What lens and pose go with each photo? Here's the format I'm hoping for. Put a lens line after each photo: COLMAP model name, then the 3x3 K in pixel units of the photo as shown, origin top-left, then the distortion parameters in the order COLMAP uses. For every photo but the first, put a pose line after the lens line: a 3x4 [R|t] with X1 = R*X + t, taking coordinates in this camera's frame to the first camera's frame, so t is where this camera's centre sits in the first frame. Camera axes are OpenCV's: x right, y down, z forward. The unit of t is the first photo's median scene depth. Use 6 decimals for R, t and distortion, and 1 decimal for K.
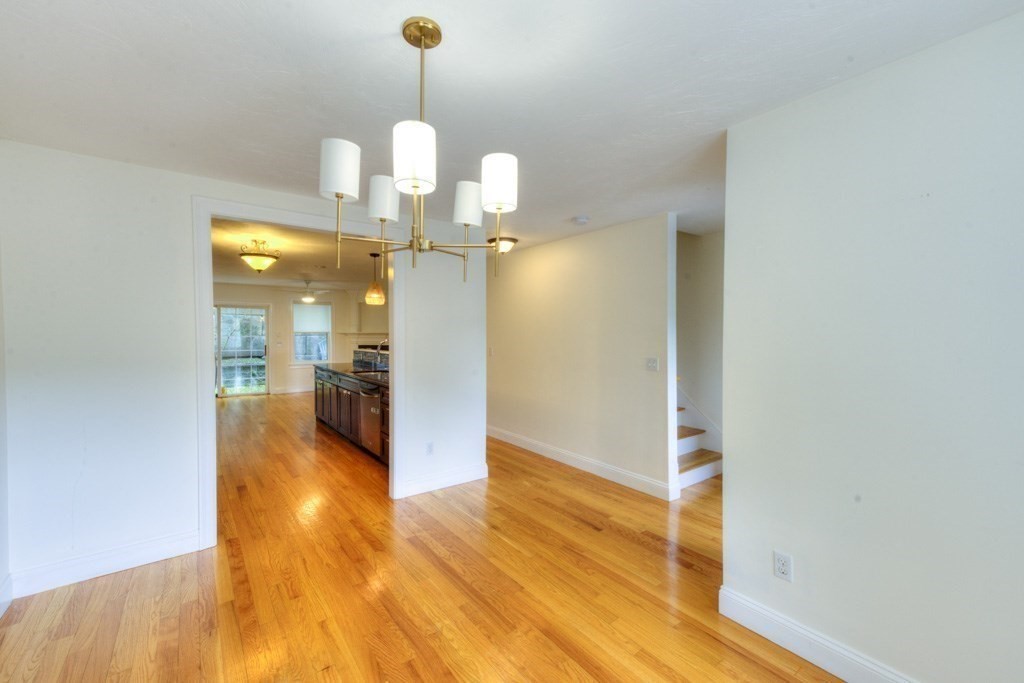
lens RADIAL K [[421.0, 0, 512.0], [0, 421.0, 341.5], [0, 0, 1]] dist [-0.001937, -0.000093]
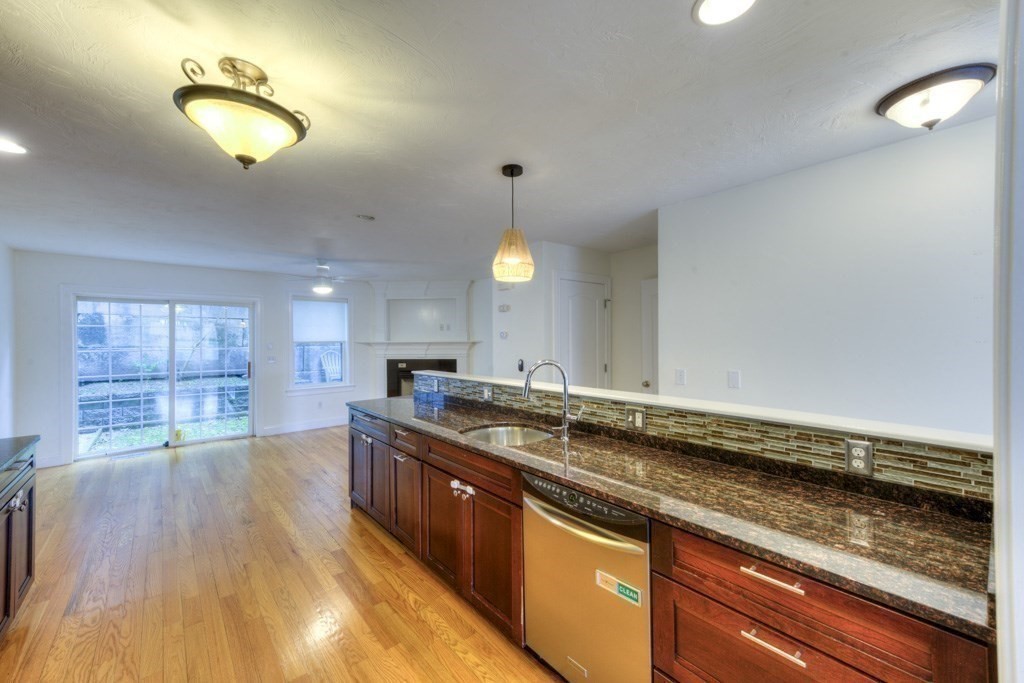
lens RADIAL K [[403.3, 0, 512.0], [0, 403.3, 341.5], [0, 0, 1]] dist [0.024591, -0.000005]
pose [[0.998635, -0.005351, 0.051966, -0.193626], [0.006355, 0.999796, -0.019177, -0.007725], [-0.051853, 0.019481, 0.998465, 0.316842]]
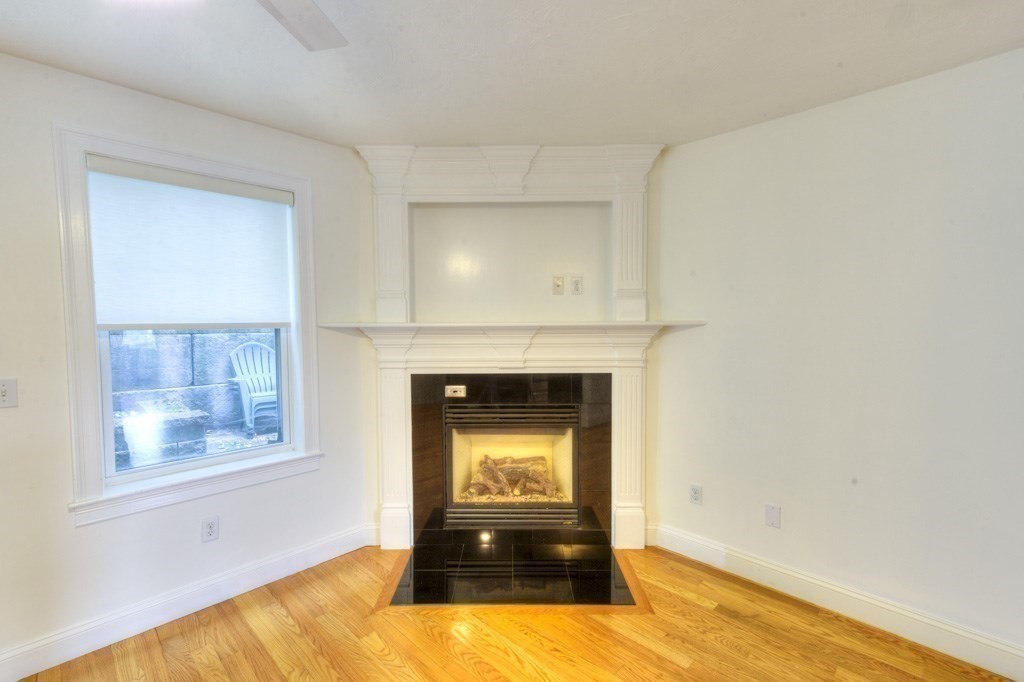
lens RADIAL K [[460.5, 0, 509.6], [0, 460.5, 347.9], [0, 0, 1]] dist [0.025118, 0.000100]
pose [[0.992112, -0.010549, 0.124907, -0.346714], [0.006597, 0.999466, 0.032009, -0.016210], [-0.125178, -0.030932, 0.991652, 0.733948]]
